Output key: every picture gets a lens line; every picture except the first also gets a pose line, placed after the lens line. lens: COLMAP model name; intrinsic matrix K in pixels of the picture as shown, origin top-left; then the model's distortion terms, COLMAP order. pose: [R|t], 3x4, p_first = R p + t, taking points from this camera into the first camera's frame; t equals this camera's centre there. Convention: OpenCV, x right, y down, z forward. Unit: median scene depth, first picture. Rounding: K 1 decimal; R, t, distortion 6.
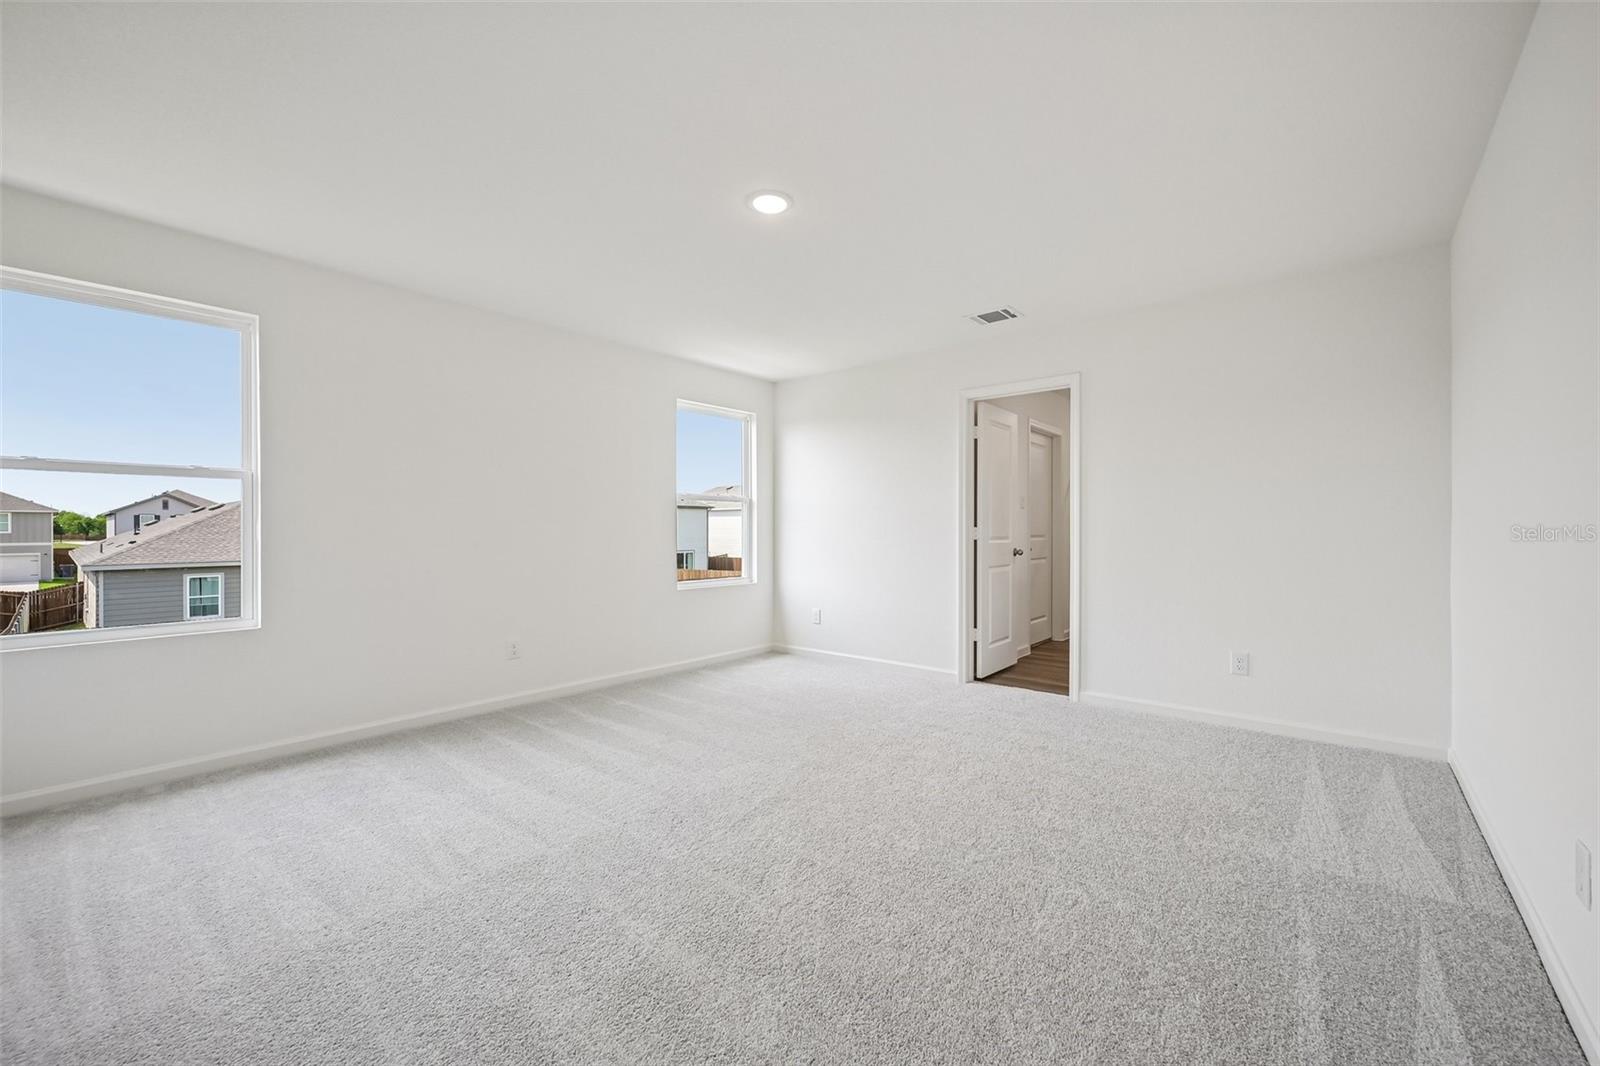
lens RADIAL K [[643.7, 0, 801.3], [0, 643.7, 532.5], [0, 0, 1]] dist [-0.000018, -0.000115]
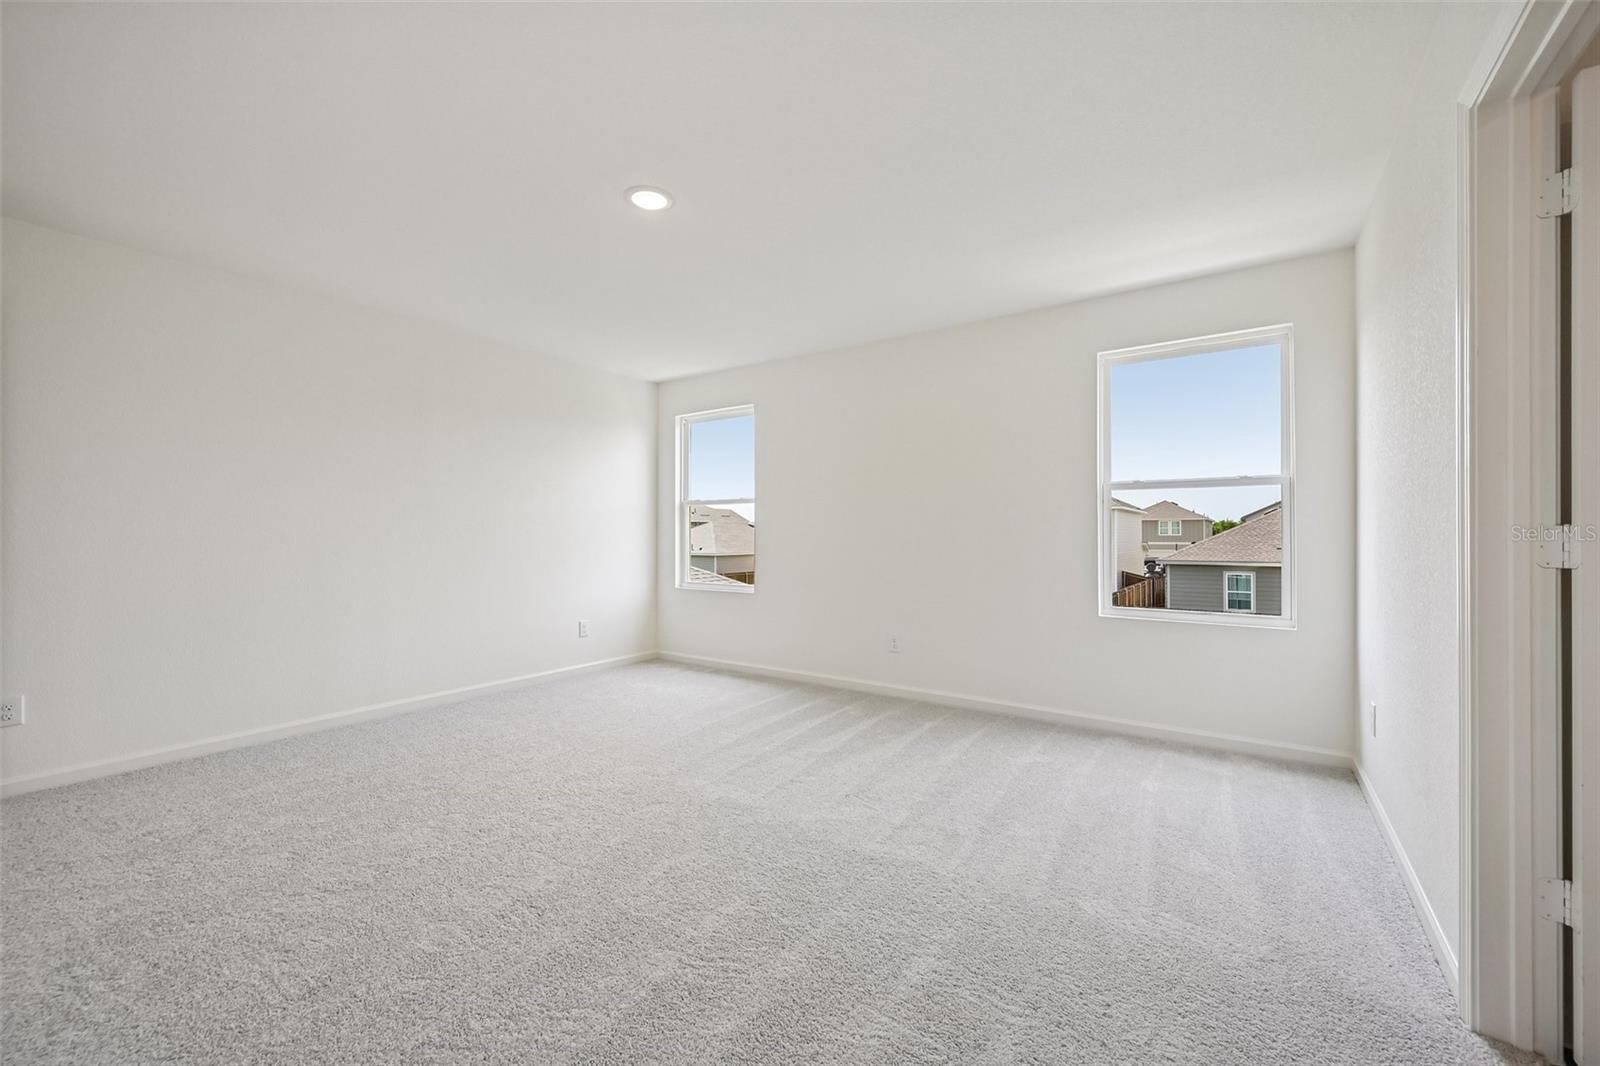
lens RADIAL K [[643.7, 0, 800.6], [0, 643.7, 532.4], [0, 0, 1]] dist [-0.000018, -0.000115]
pose [[0.087700, -0.001830, -0.996145, 0.120467], [-0.002342, 0.999995, -0.002044, -0.000689], [0.996144, 0.002512, 0.087696, 0.145620]]
